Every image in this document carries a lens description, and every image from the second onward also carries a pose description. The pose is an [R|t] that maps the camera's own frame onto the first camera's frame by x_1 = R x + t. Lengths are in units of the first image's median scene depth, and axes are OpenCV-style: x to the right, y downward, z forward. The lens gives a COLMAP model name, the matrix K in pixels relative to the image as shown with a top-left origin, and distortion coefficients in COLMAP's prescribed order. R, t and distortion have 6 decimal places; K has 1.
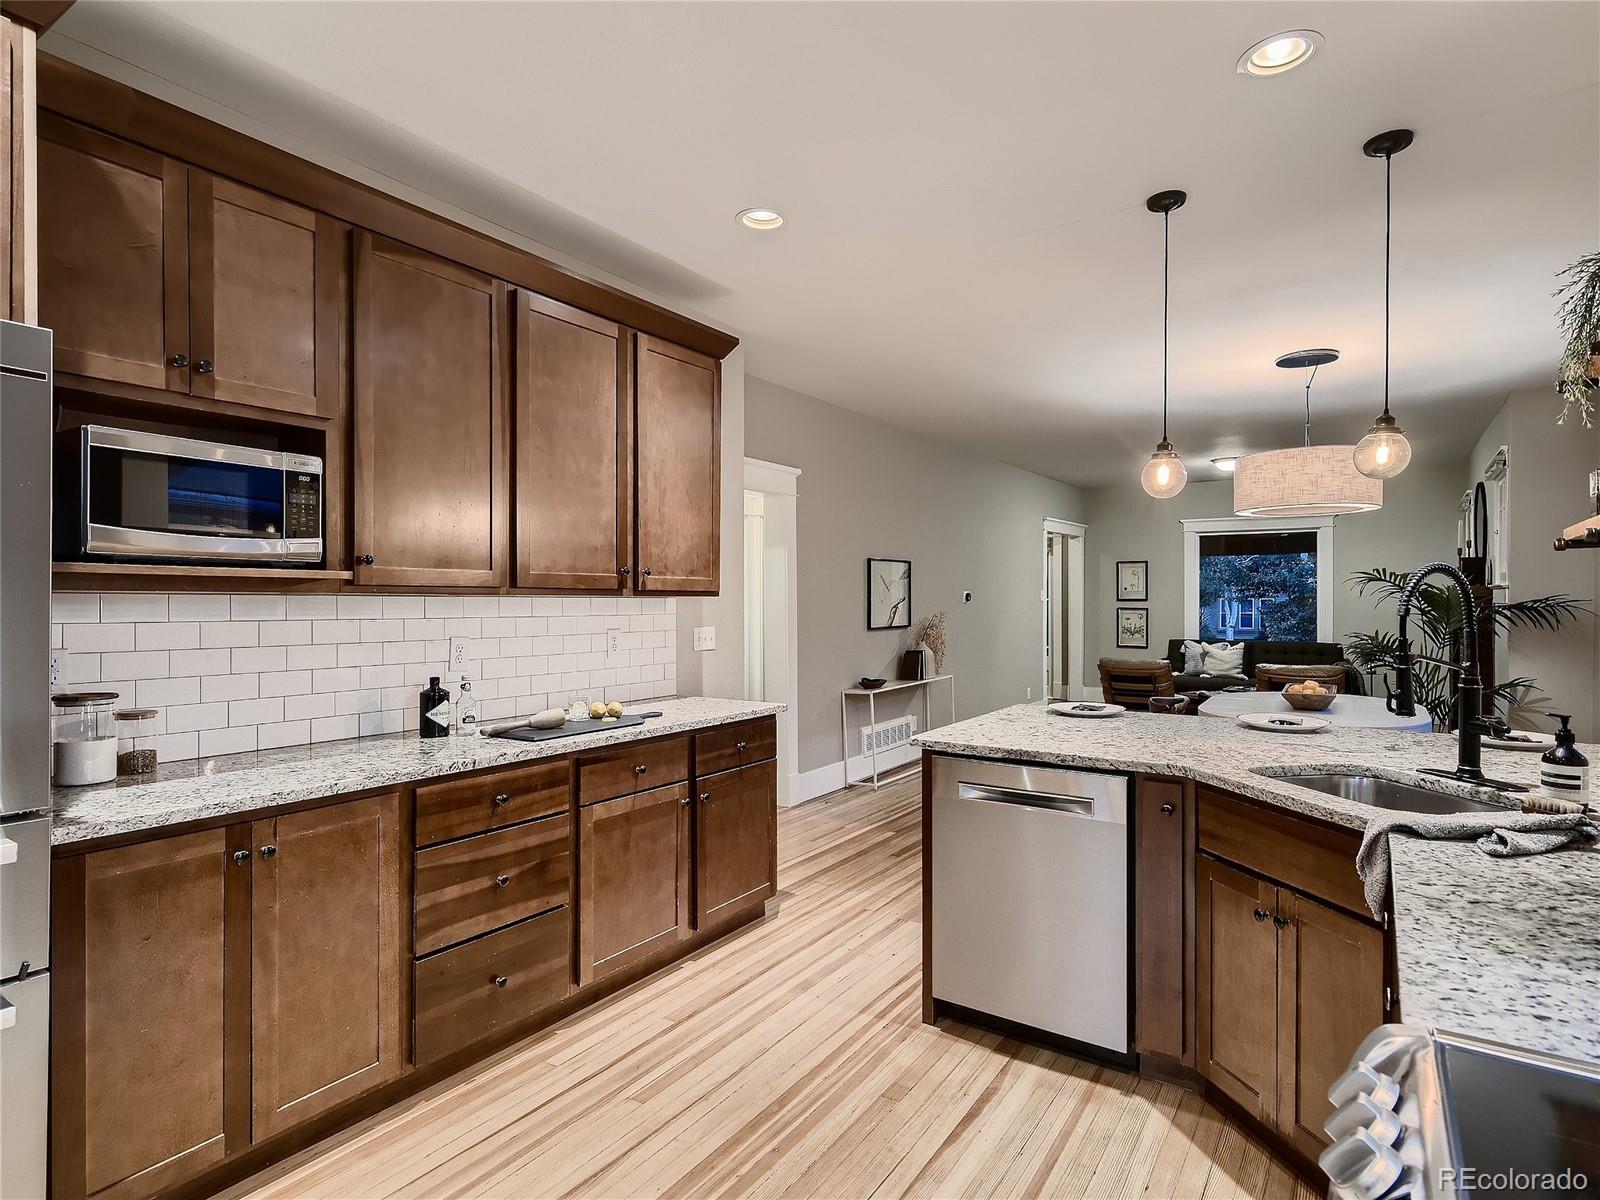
lens RADIAL K [[866.4, 0, 788.0], [0, 866.4, 599.0], [0, 0, 1]] dist [0.013213, -0.000645]
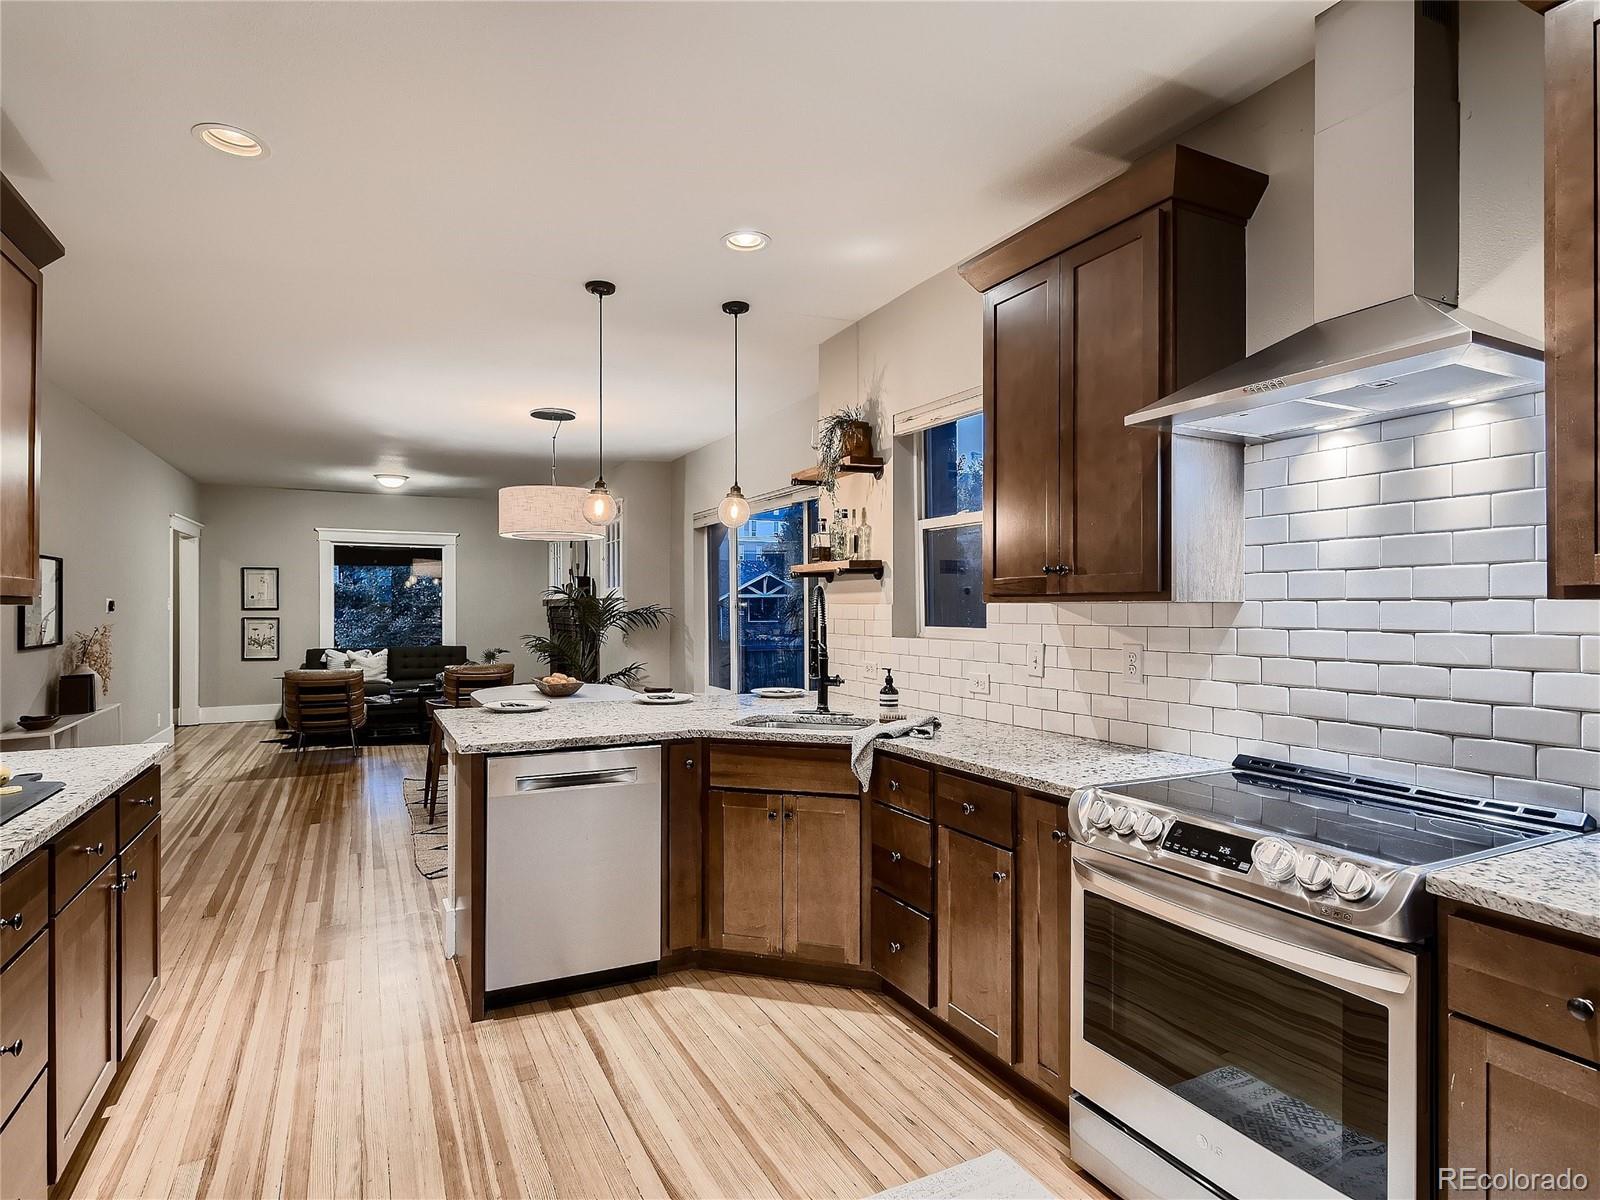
lens RADIAL K [[866.4, 0, 788.0], [0, 866.4, 599.0], [0, 0, 1]] dist [0.013213, -0.000645]
pose [[0.497840, 0.007480, 0.867237, -0.556796], [0.001512, 0.999954, -0.009493, 0.000066], [-0.867268, 0.006037, 0.497806, 0.168147]]
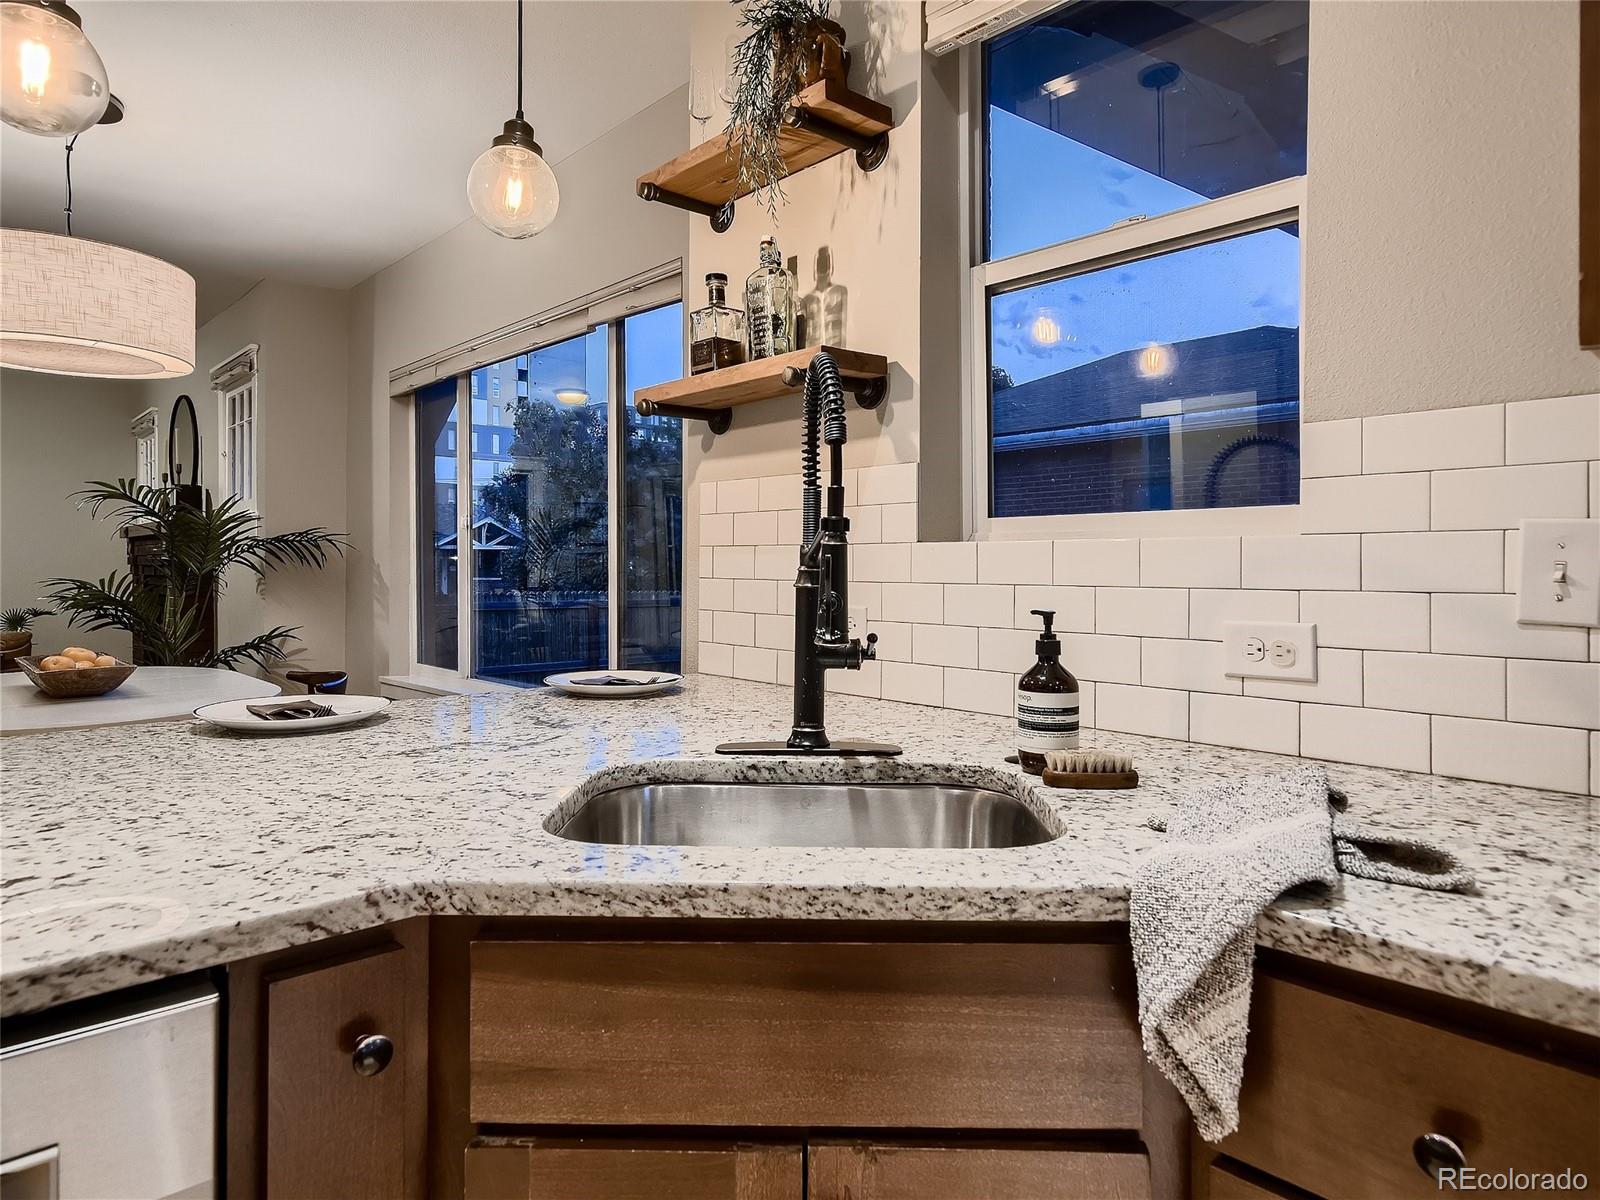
lens RADIAL K [[957.5, 0, 803.2], [0, 957.5, 564.3], [0, 0, 1]] dist [0.023060, -0.016414]
pose [[0.220308, 0.004117, 0.975422, 0.128882], [-0.003699, 0.999987, -0.003385, 0.067749], [-0.975423, -0.002862, 0.220320, 0.669866]]
